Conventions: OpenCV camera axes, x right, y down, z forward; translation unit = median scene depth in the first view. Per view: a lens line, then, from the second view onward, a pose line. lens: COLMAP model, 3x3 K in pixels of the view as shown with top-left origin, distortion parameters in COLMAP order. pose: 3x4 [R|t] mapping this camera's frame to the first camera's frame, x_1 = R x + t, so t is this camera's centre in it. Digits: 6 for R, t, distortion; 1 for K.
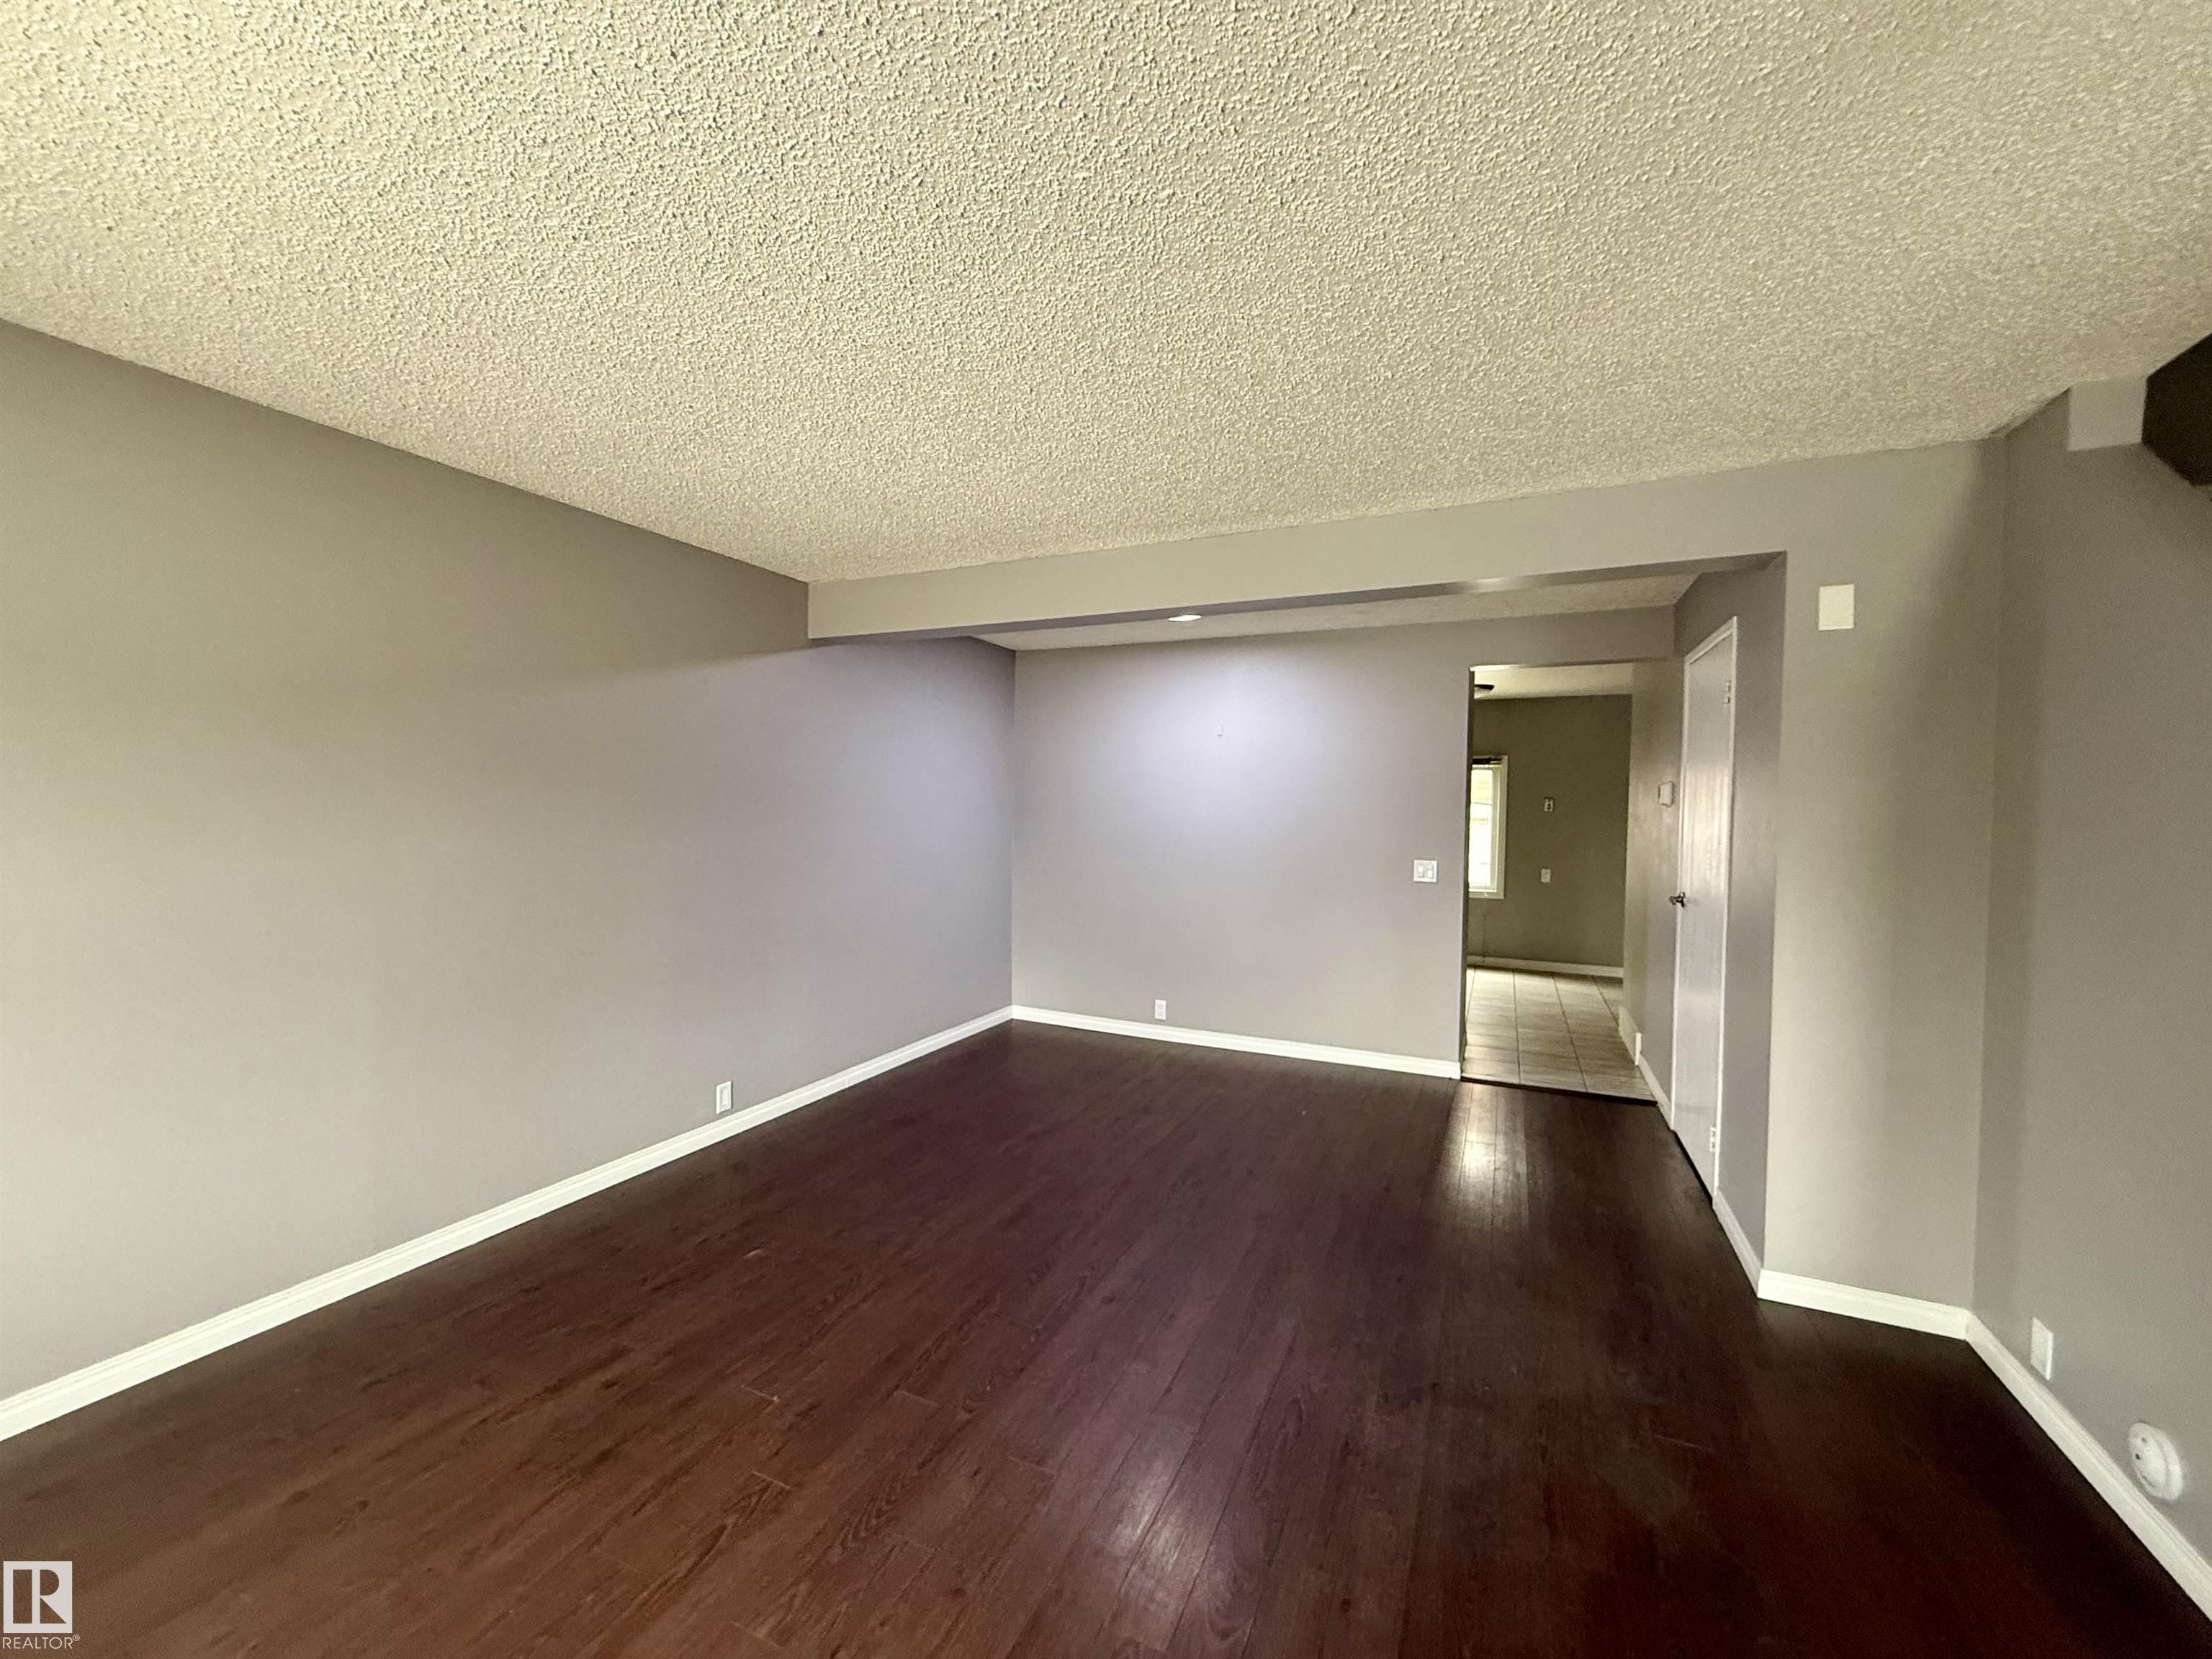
lens RADIAL K [[880.6, 0, 1102.9], [0, 880.6, 820.4], [0, 0, 1]] dist [-0.003490, -0.000348]
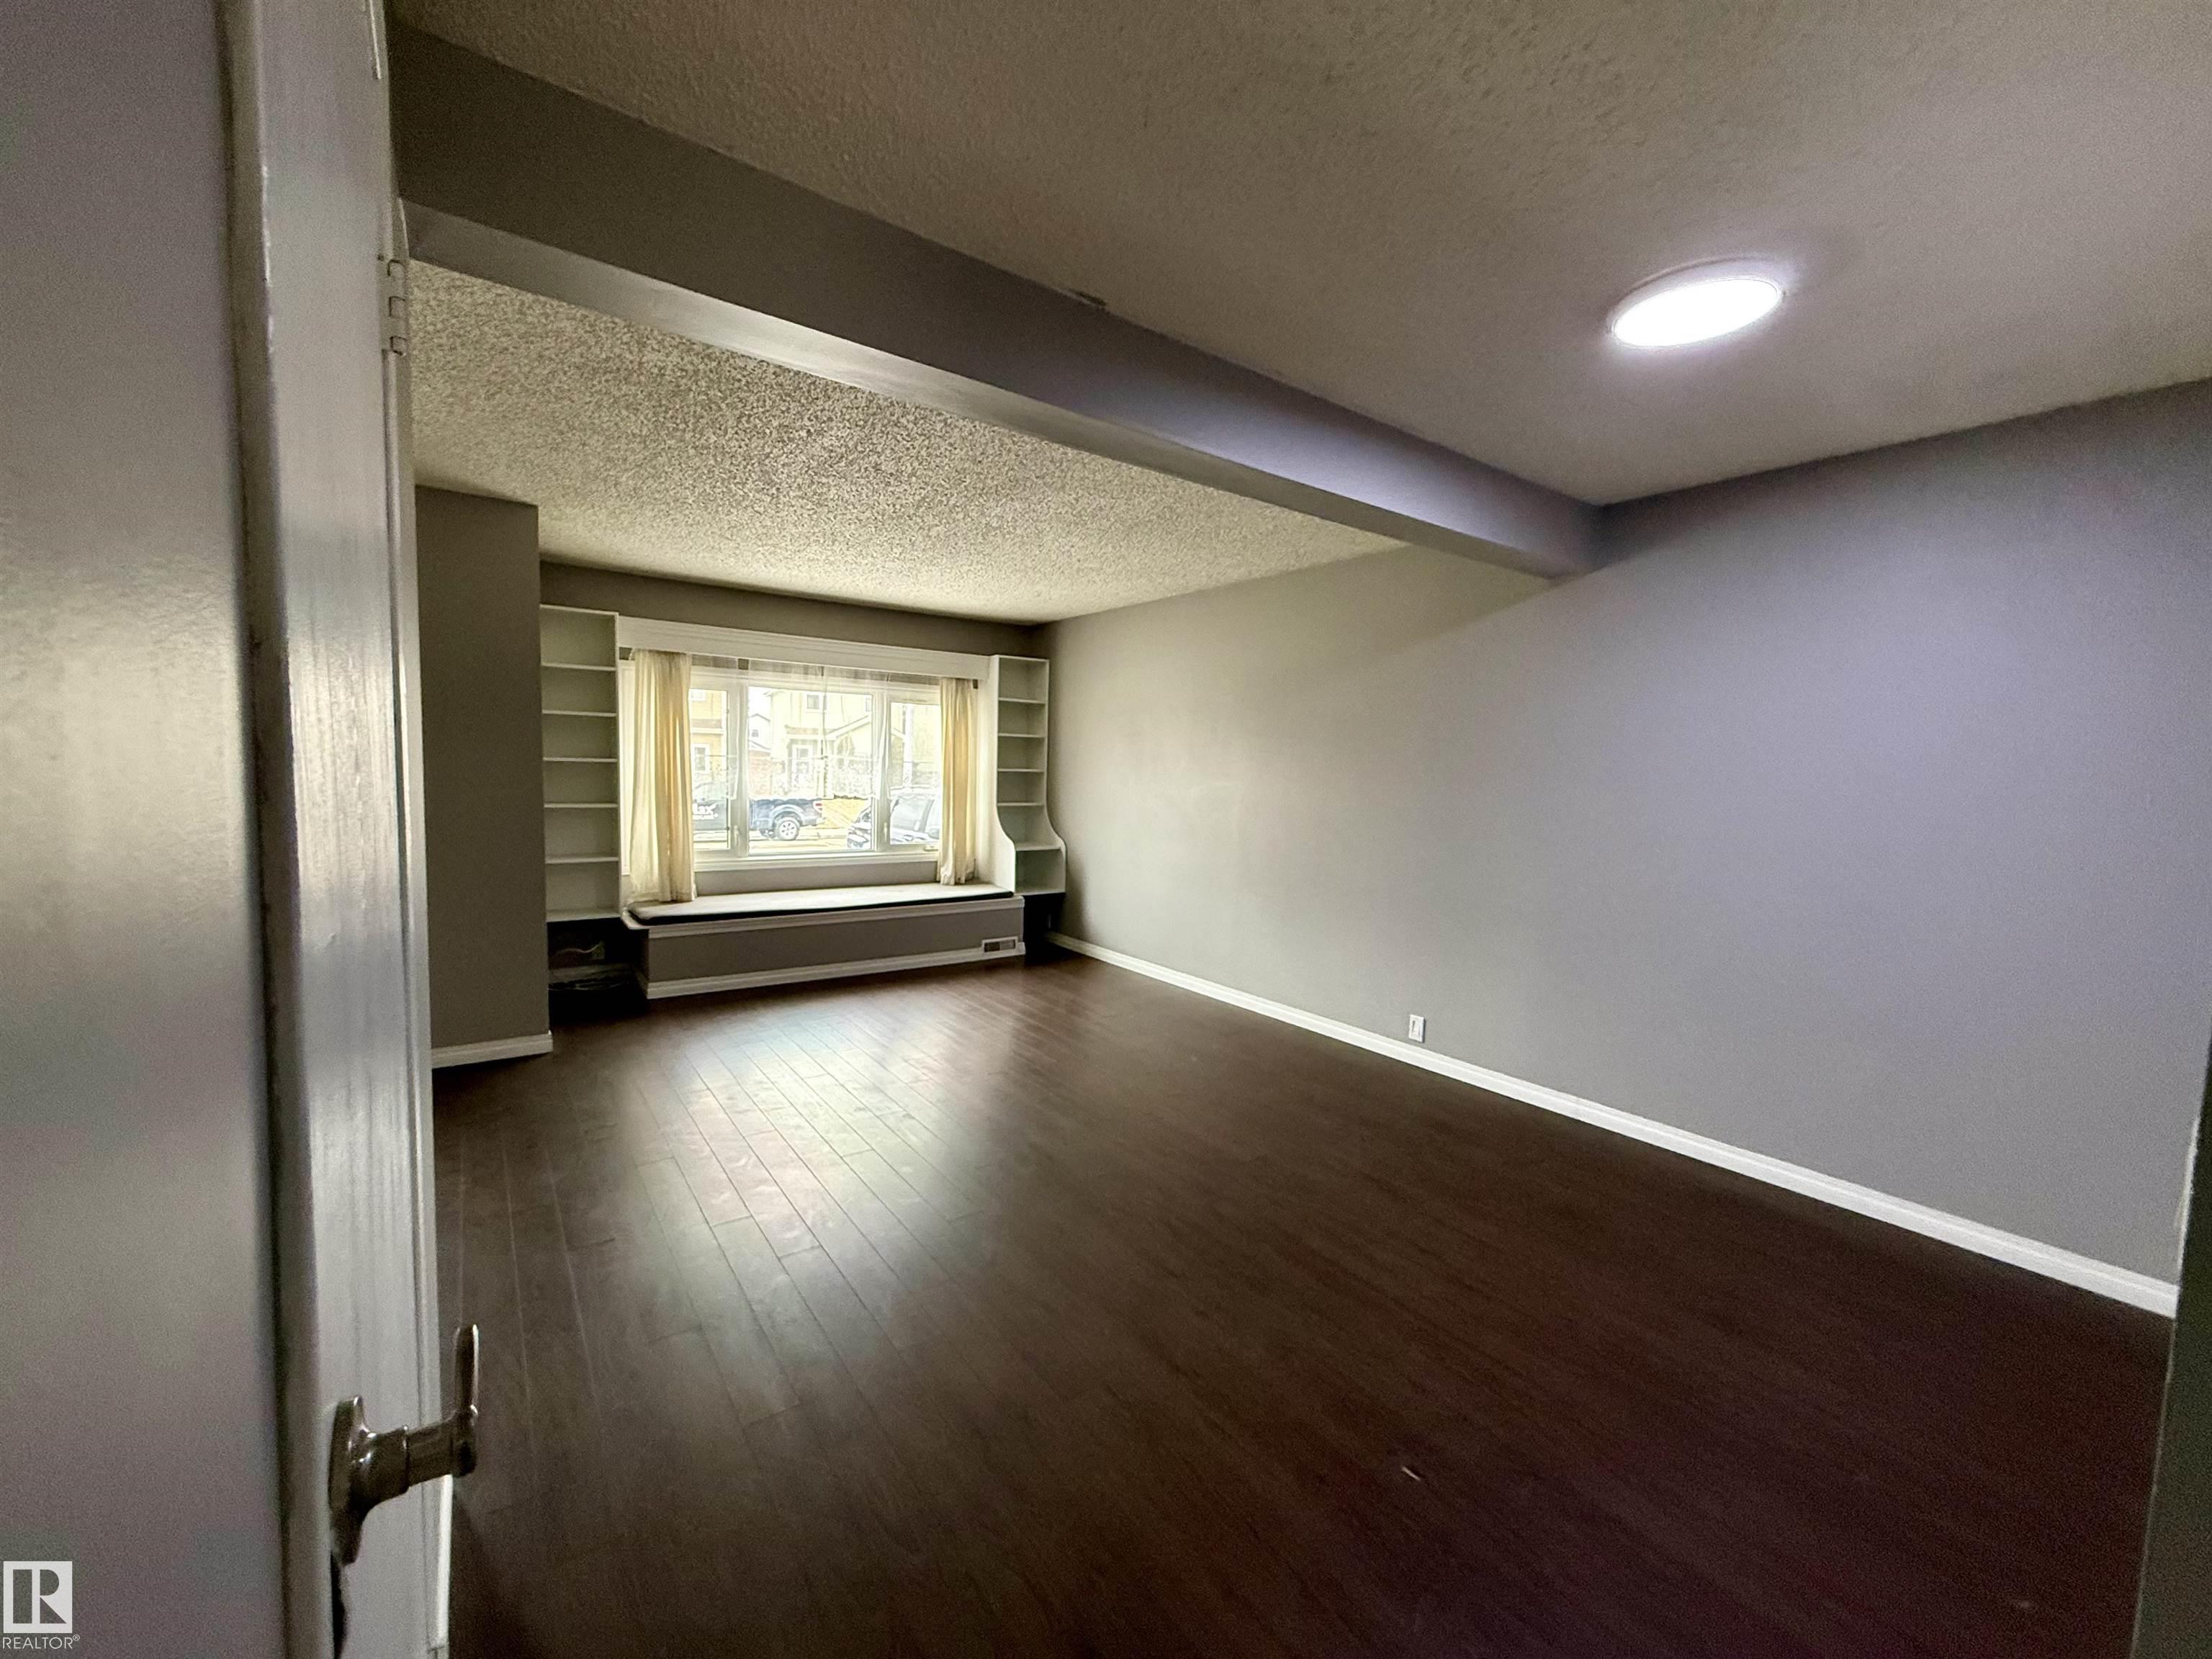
lens RADIAL K [[882.7, 0, 1099.2], [0, 882.7, 831.2], [0, 0, 1]] dist [0.000777, -0.000028]
pose [[-0.495246, 0.037806, -0.867930, 0.664215], [-0.048771, 0.996267, 0.071226, 0.003371], [0.867383, 0.077604, -0.491553, 1.064976]]
